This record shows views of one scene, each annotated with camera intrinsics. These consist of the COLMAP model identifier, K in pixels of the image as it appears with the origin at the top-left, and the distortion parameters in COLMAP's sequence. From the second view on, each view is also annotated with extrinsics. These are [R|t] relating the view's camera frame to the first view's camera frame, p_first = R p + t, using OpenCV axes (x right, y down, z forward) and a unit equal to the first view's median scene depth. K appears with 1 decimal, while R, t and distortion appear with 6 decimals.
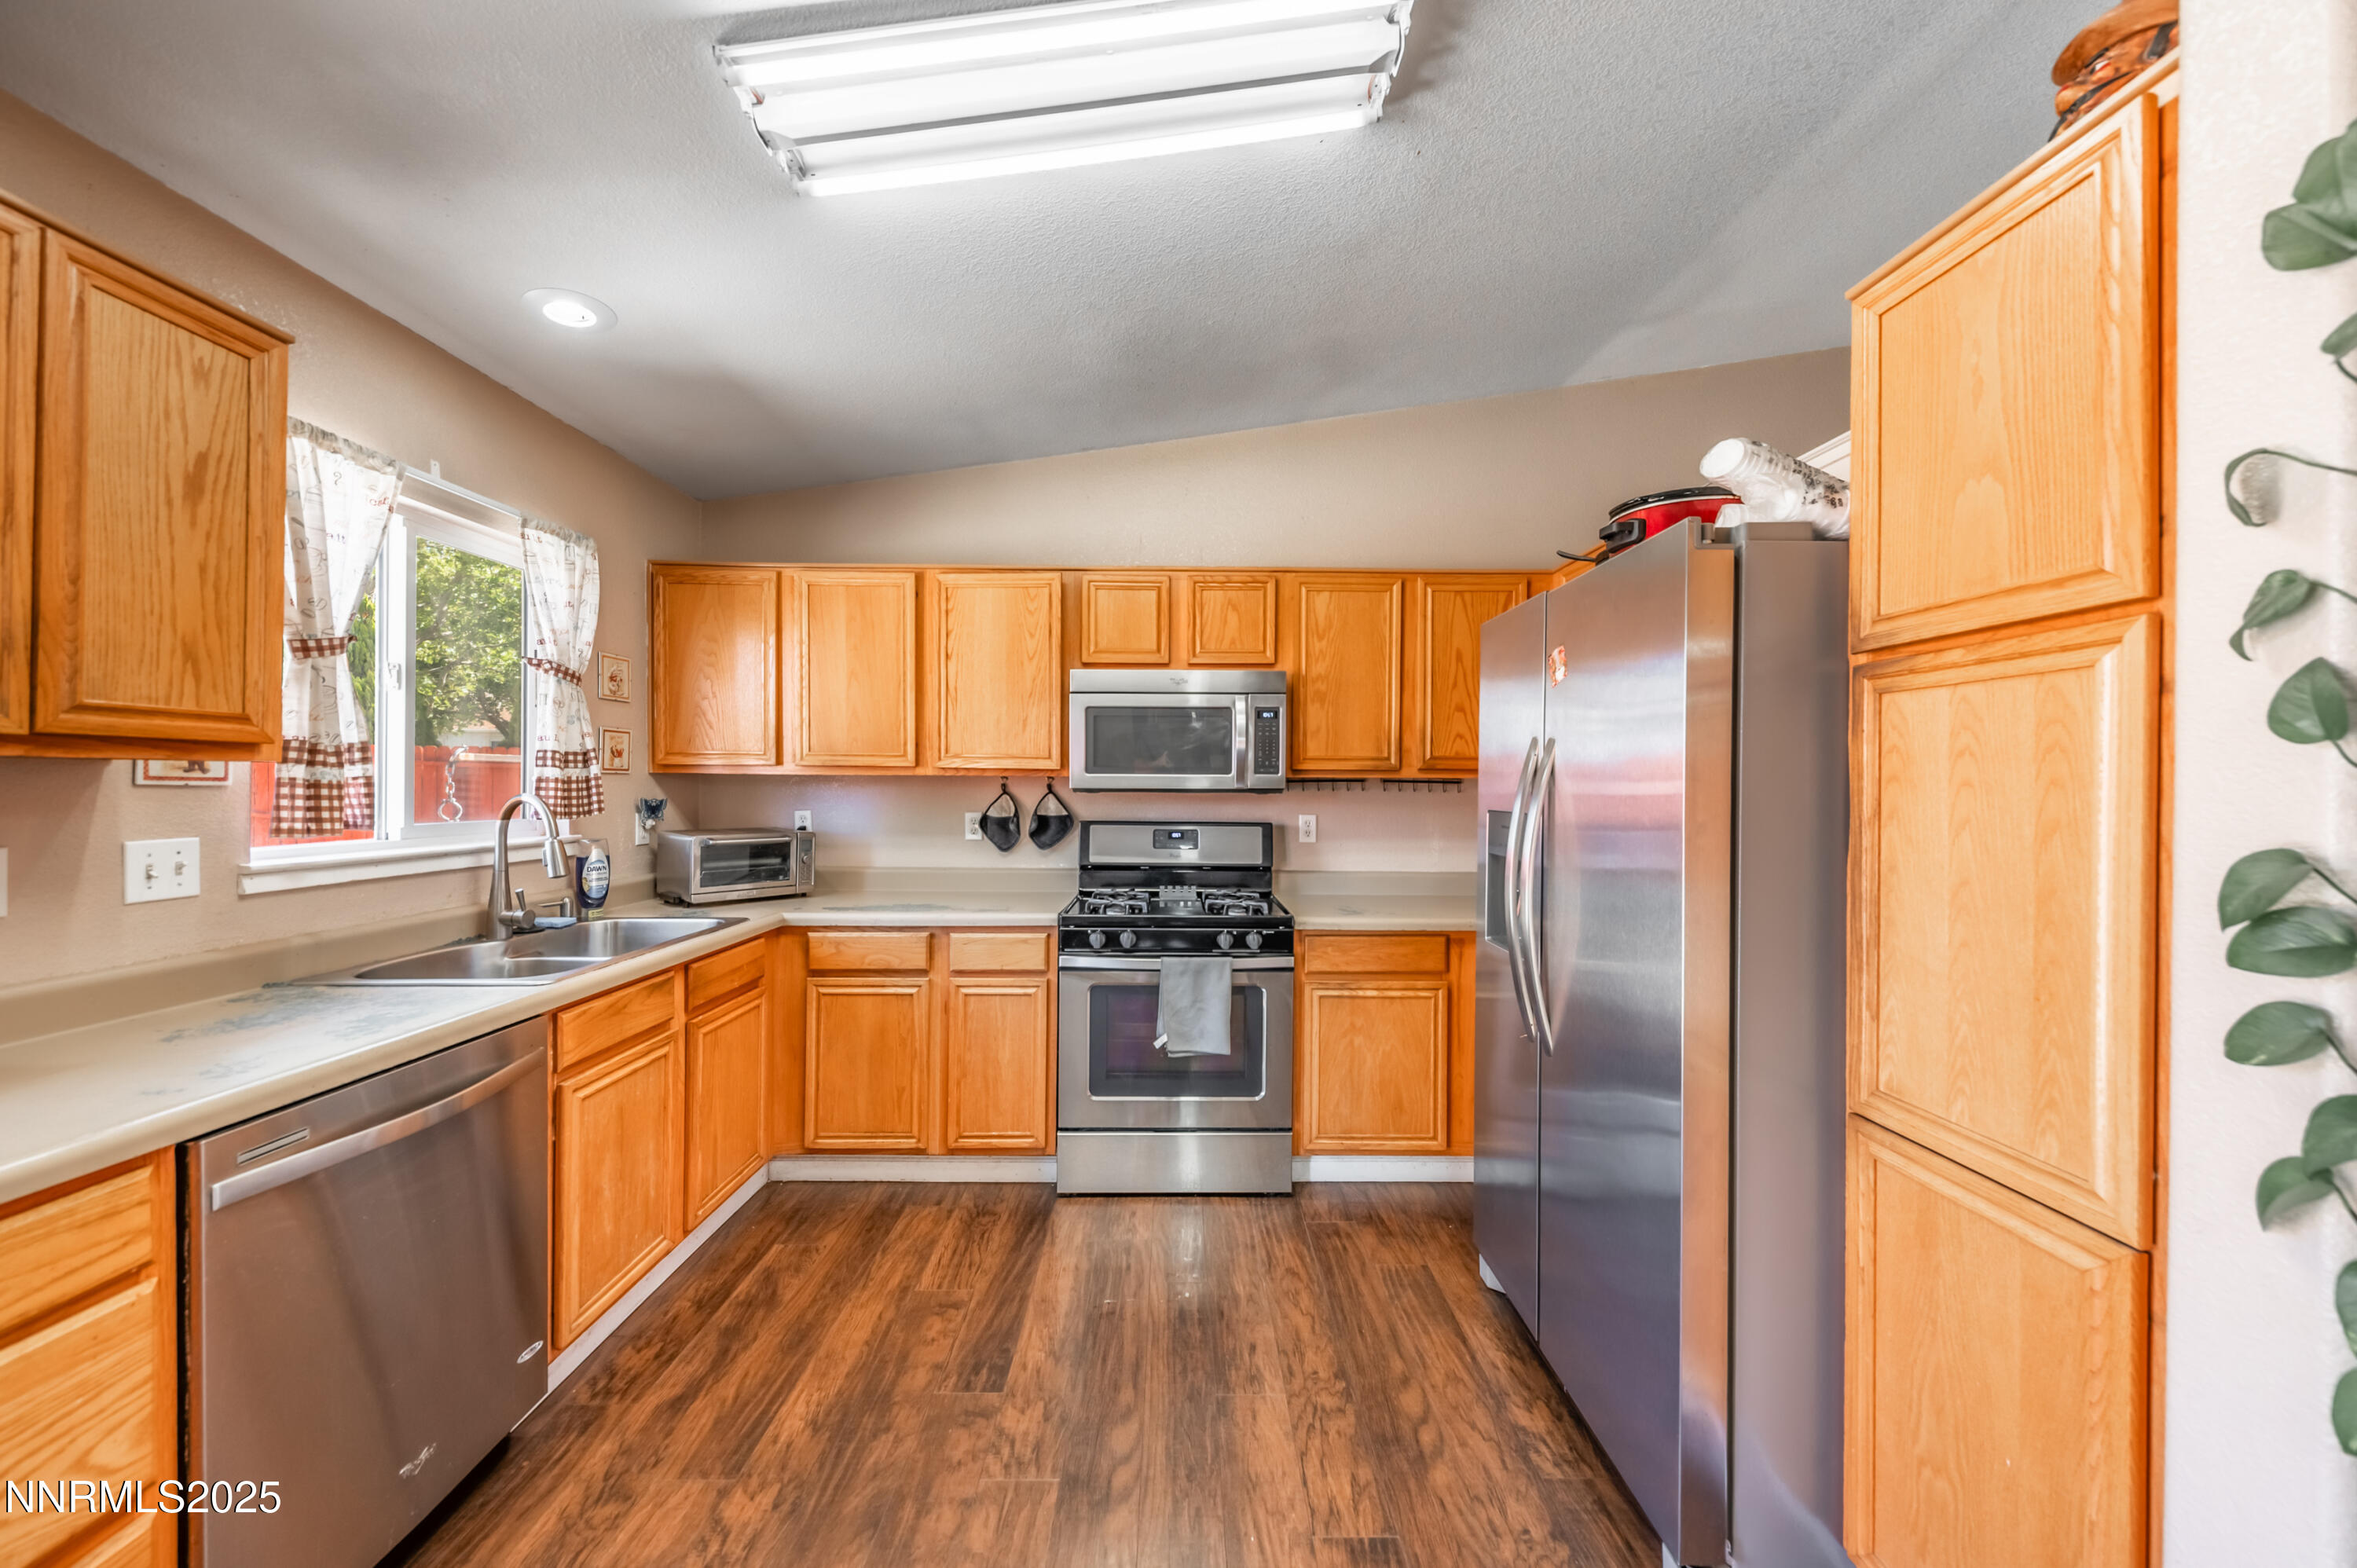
lens RADIAL K [[800.4, 0, 1178.5], [0, 800.4, 784.0], [0, 0, 1]] dist [0.019378, -0.005878]
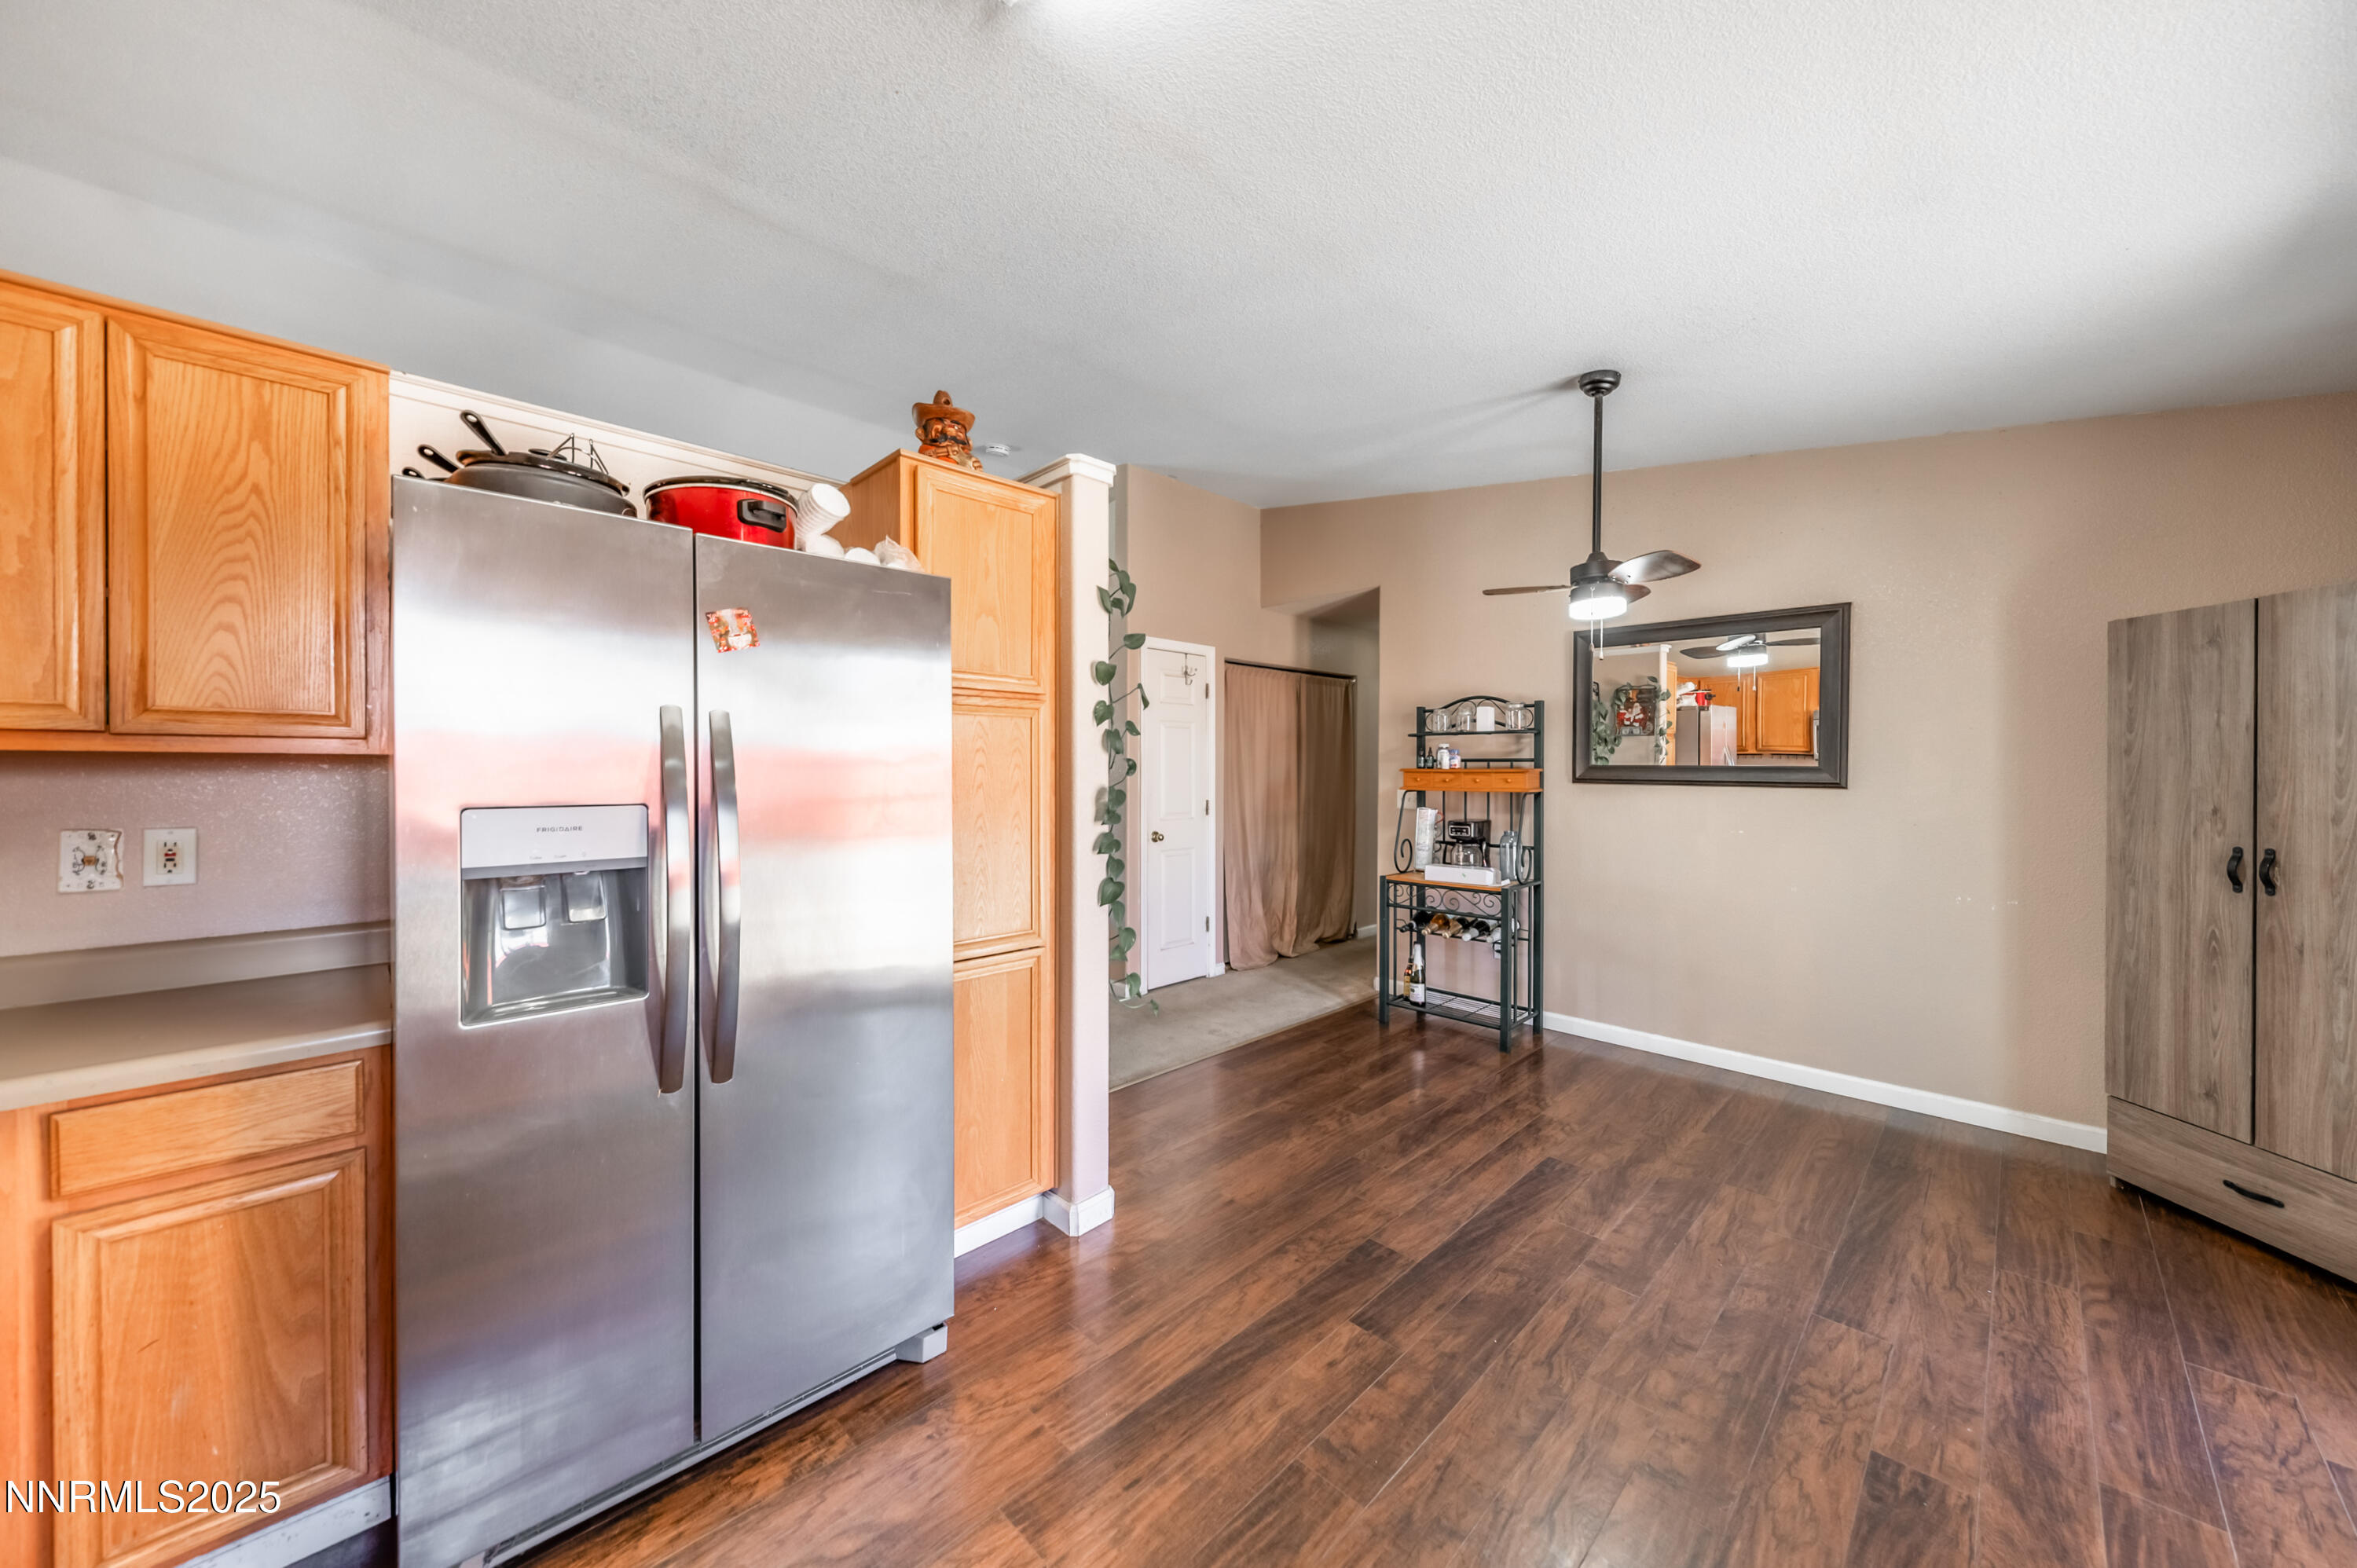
lens RADIAL K [[800.4, 0, 1178.5], [0, 800.4, 784.0], [0, 0, 1]] dist [0.019378, -0.005878]
pose [[-0.680492, -0.023425, 0.732381, -0.374194], [-0.006282, 0.999639, 0.026136, -0.004547], [-0.732729, 0.013185, -0.680393, 0.935289]]
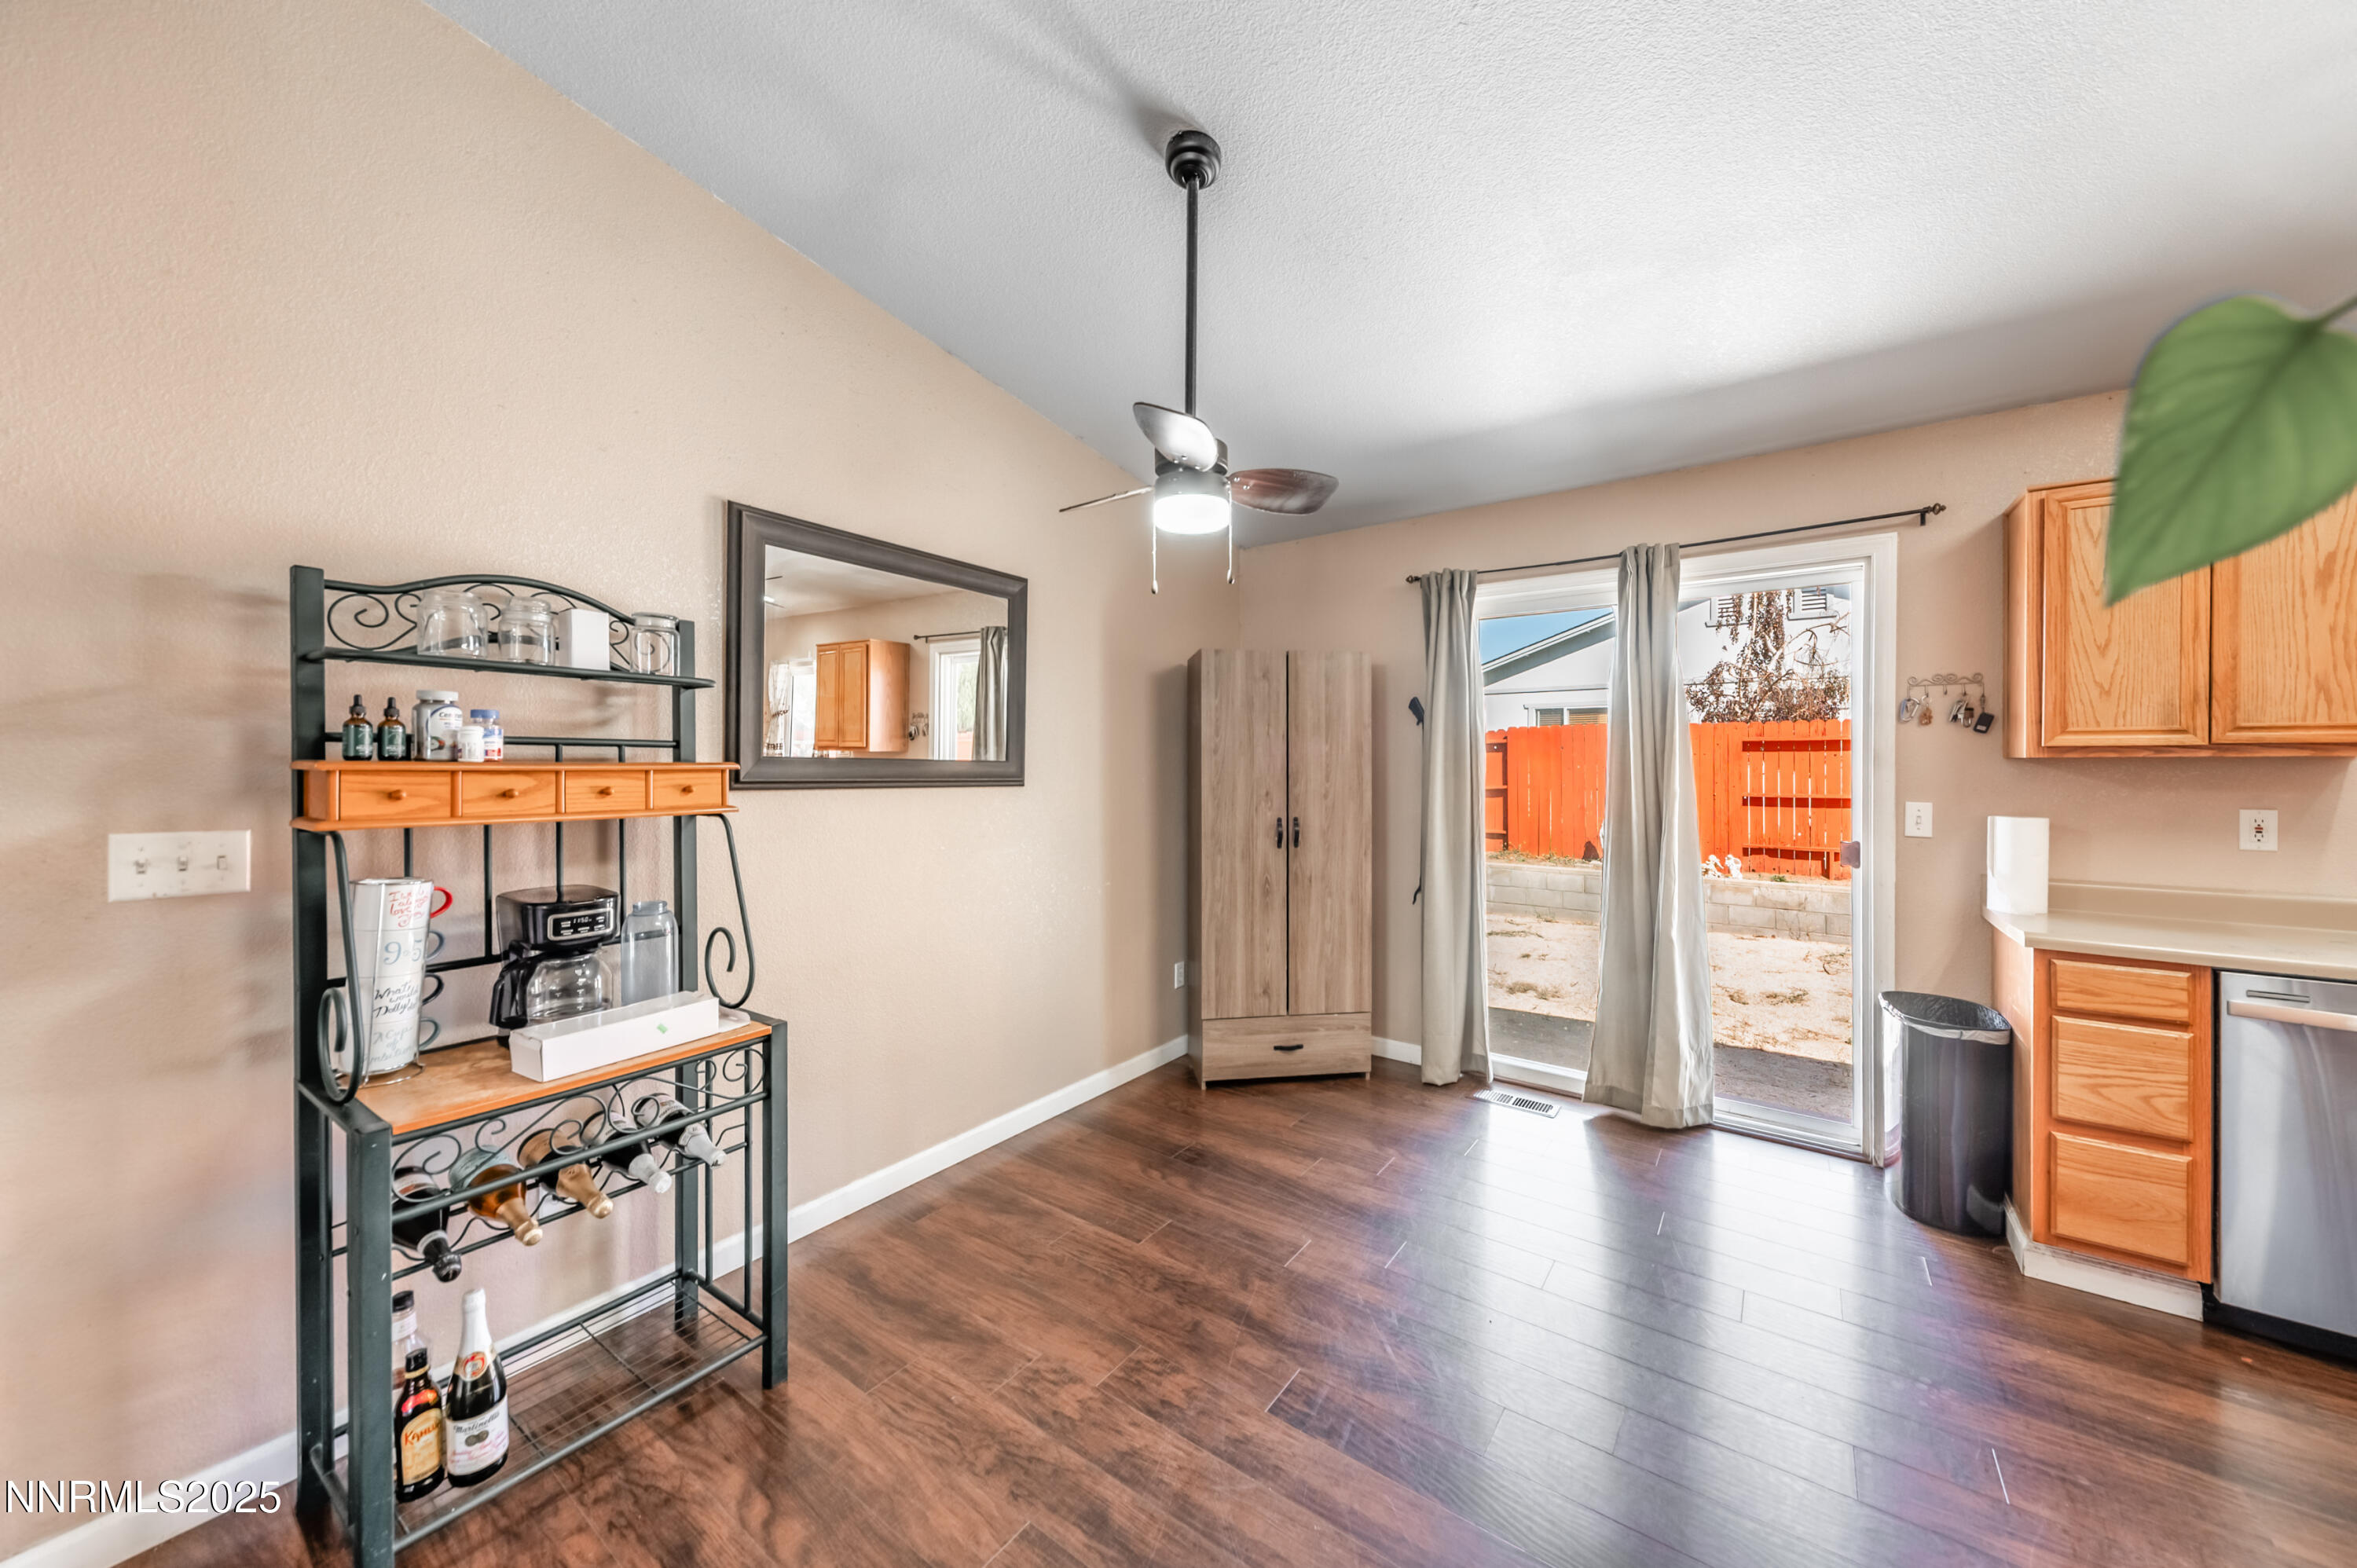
lens RADIAL K [[846.3, 0, 1179.4], [0, 846.3, 768.9], [0, 0, 1]] dist [0.001532, 0.000135]
pose [[-0.600400, -0.007881, -0.799661, 0.742586], [-0.006991, 0.999965, -0.004606, 0.009481], [0.799670, 0.002824, -0.600434, 0.131172]]
